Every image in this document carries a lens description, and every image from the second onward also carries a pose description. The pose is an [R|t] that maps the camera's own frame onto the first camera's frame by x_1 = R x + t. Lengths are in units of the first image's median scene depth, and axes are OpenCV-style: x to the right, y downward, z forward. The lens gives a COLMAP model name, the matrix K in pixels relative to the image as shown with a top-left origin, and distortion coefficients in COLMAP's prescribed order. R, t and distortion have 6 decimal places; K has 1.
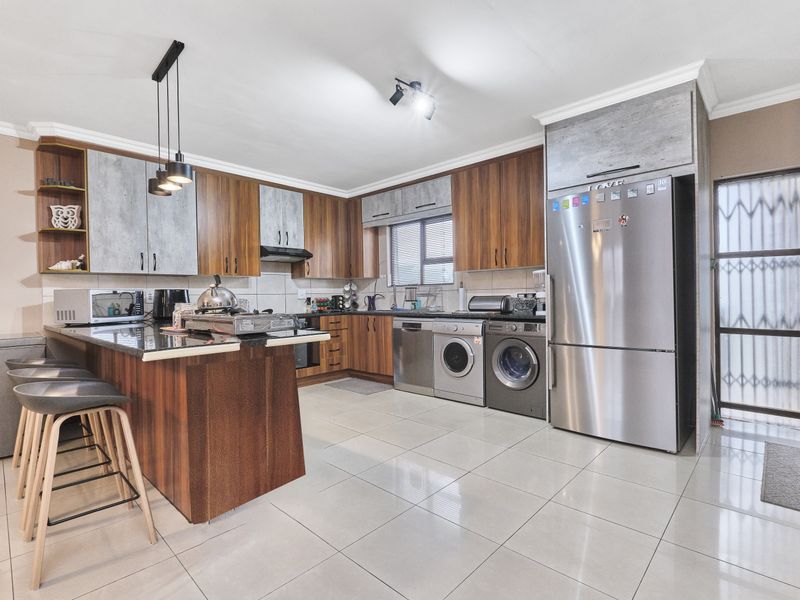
lens RADIAL K [[393.9, 0, 397.6], [0, 393.9, 299.4], [0, 0, 1]] dist [0.001053, -0.006388]
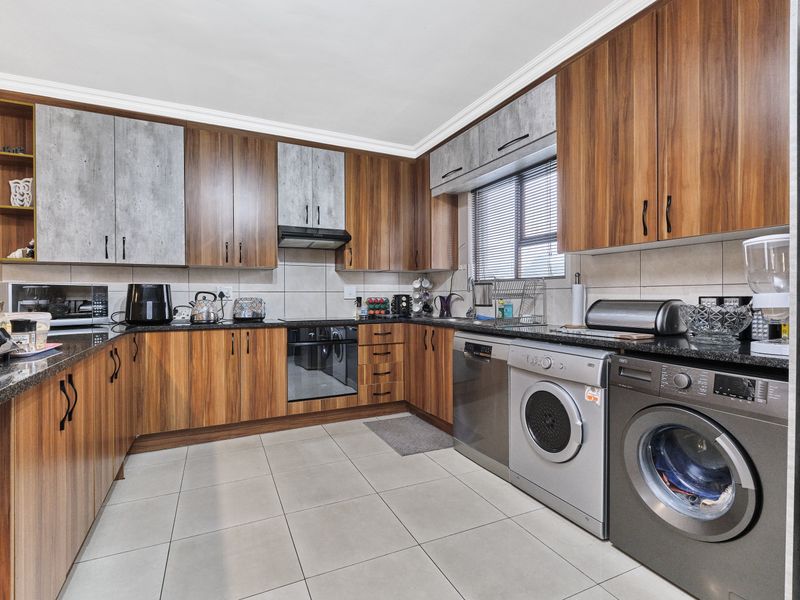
lens RADIAL K [[393.9, 0, 397.6], [0, 393.9, 299.4], [0, 0, 1]] dist [0.001053, -0.006388]
pose [[0.931200, 0.017582, -0.364084, 0.133480], [-0.016596, 0.999845, 0.005835, -0.007097], [0.364130, 0.000609, 0.931348, 0.411693]]
